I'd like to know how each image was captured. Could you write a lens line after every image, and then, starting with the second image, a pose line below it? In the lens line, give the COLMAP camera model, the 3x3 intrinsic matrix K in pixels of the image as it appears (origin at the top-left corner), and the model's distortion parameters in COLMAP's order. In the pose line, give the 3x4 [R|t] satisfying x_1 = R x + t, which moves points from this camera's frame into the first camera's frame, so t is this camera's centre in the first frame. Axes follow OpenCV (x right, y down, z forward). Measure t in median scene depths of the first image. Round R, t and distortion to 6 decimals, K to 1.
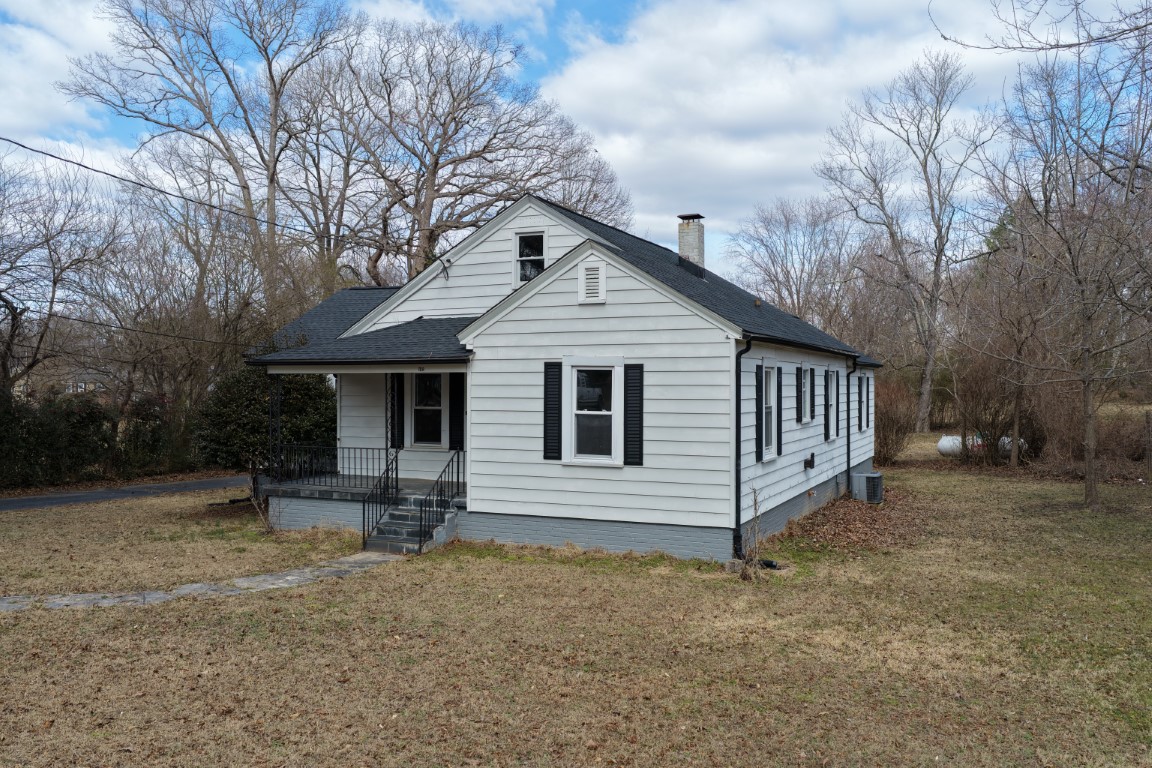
lens RADIAL K [[957.4, 0, 576.0], [0, 957.4, 384.0], [0, 0, 1]] dist [-0.019406, 0.052718]
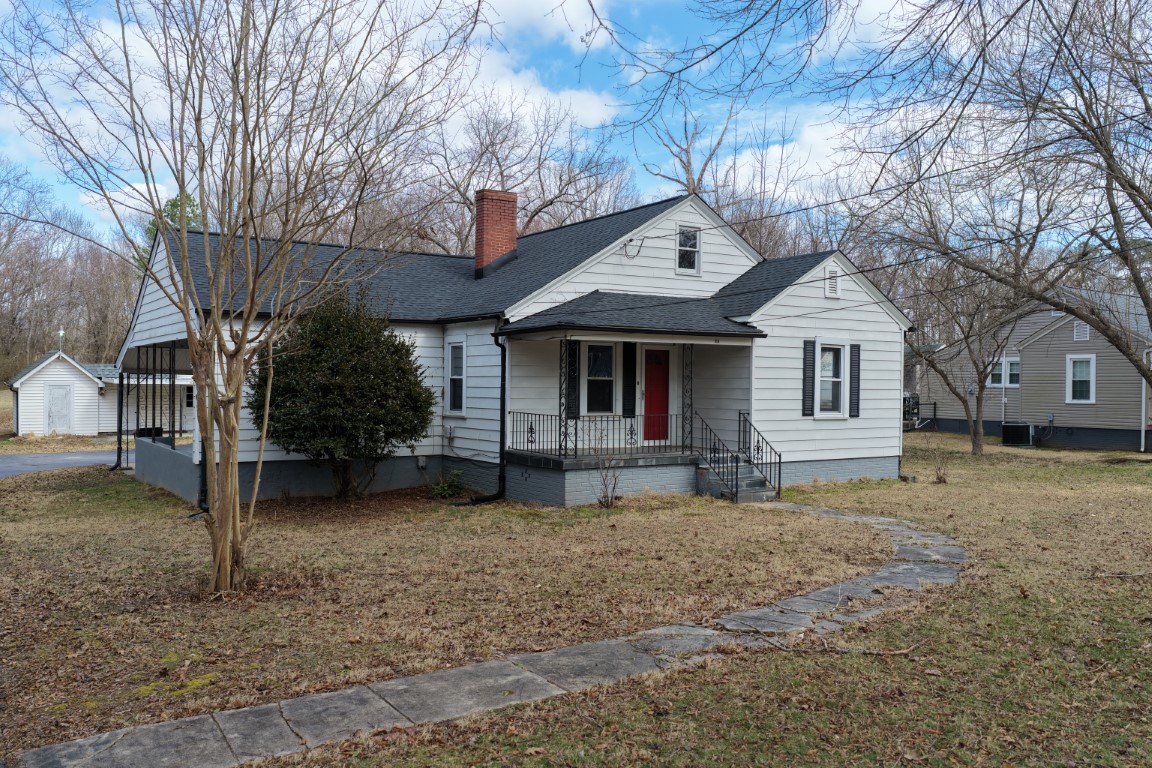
lens RADIAL K [[957.4, 0, 576.0], [0, 957.4, 384.0], [0, 0, 1]] dist [-0.019406, 0.052718]
pose [[0.540161, 0.004597, 0.841549, -1.284074], [-0.008889, 0.999960, 0.000243, 0.038559], [-0.841514, -0.007611, 0.540181, 0.574117]]
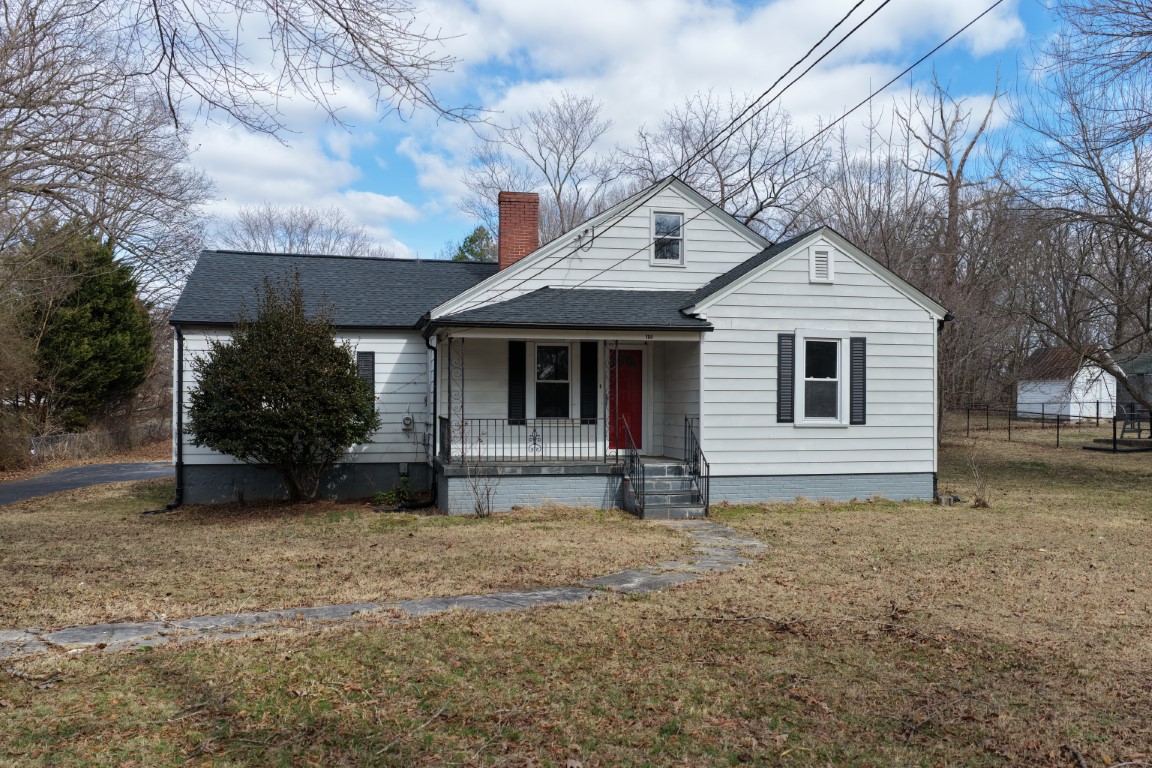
lens RADIAL K [[957.4, 0, 576.0], [0, 957.4, 384.0], [0, 0, 1]] dist [-0.019406, 0.052718]
pose [[0.798657, 0.014189, 0.601619, -0.882357], [-0.002358, 0.999788, -0.020449, 0.058399], [-0.601782, 0.014914, 0.798521, 0.272461]]
